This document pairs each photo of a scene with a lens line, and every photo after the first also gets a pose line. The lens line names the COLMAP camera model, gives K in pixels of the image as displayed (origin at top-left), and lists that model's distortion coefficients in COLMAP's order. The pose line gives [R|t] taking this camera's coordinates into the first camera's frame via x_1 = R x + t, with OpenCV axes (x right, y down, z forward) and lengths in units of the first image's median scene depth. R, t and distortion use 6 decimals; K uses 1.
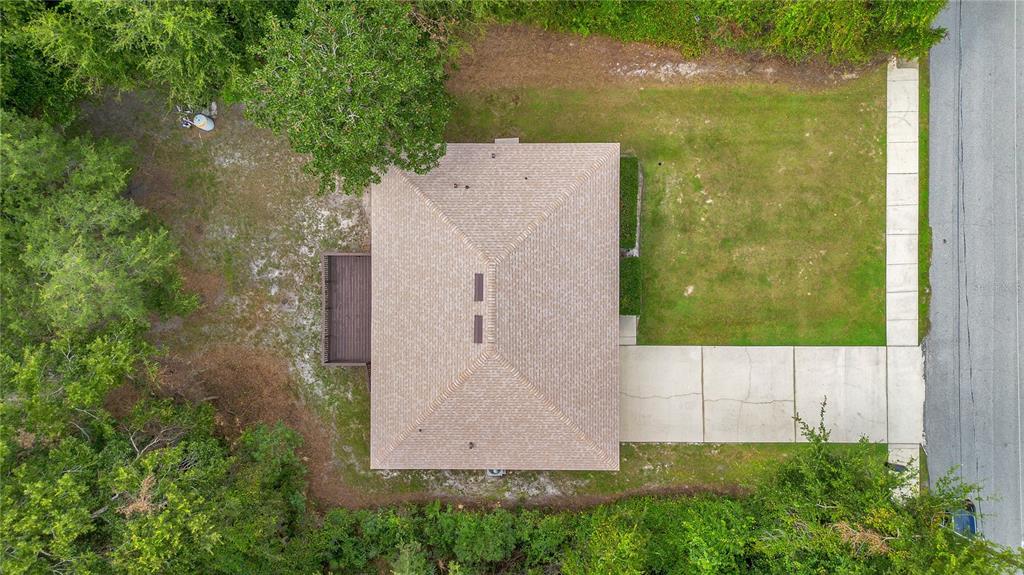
lens RADIAL K [[717.2, 0, 512.0], [0, 717.2, 287.5], [0, 0, 1]] dist [0.058591, -0.056583]
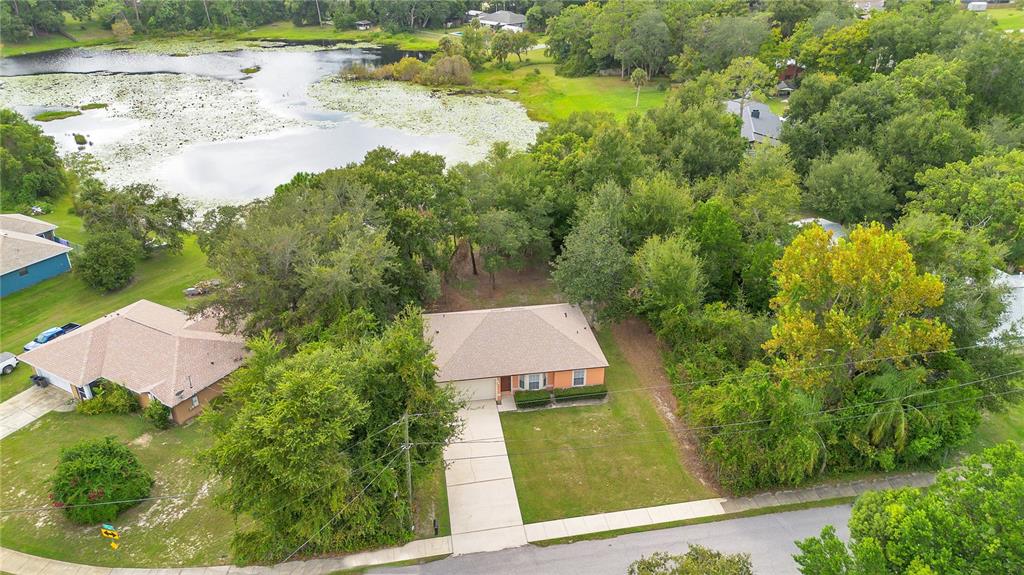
lens RADIAL K [[717.2, 0, 512.0], [0, 717.2, 287.5], [0, 0, 1]] dist [0.058591, -0.056583]
pose [[0.153819, 0.462814, -0.873008, 1.480135], [-0.987995, 0.059233, -0.142678, 0.267118], [-0.014322, 0.884474, 0.466369, -0.013207]]
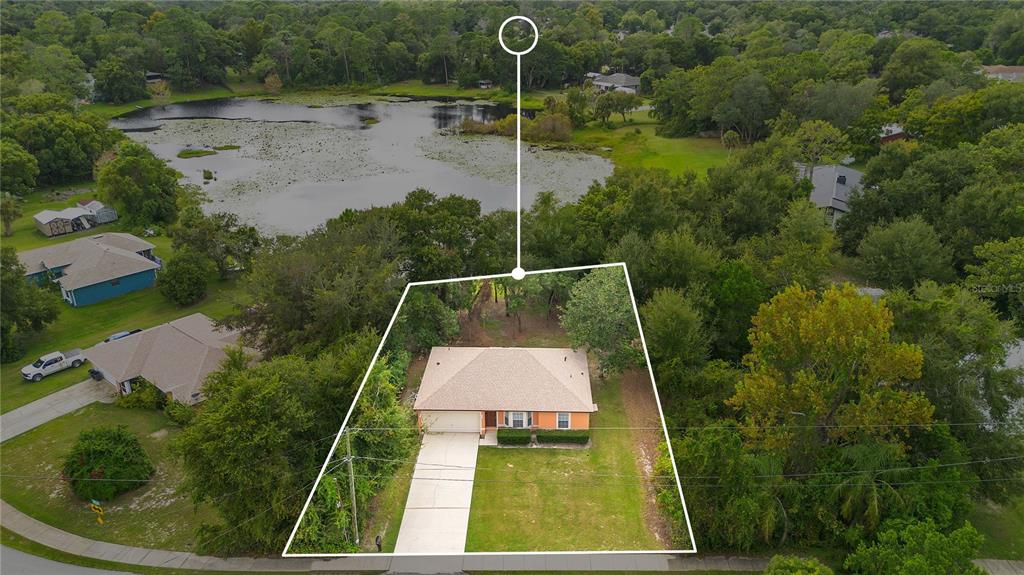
lens RADIAL K [[717.2, 0, 512.0], [0, 717.2, 287.5], [0, 0, 1]] dist [0.058591, -0.056583]
pose [[-0.034957, 0.397763, -0.916822, 1.566212], [-0.999311, -0.025397, 0.027083, -0.033391], [-0.012512, 0.917137, 0.398377, -0.005126]]
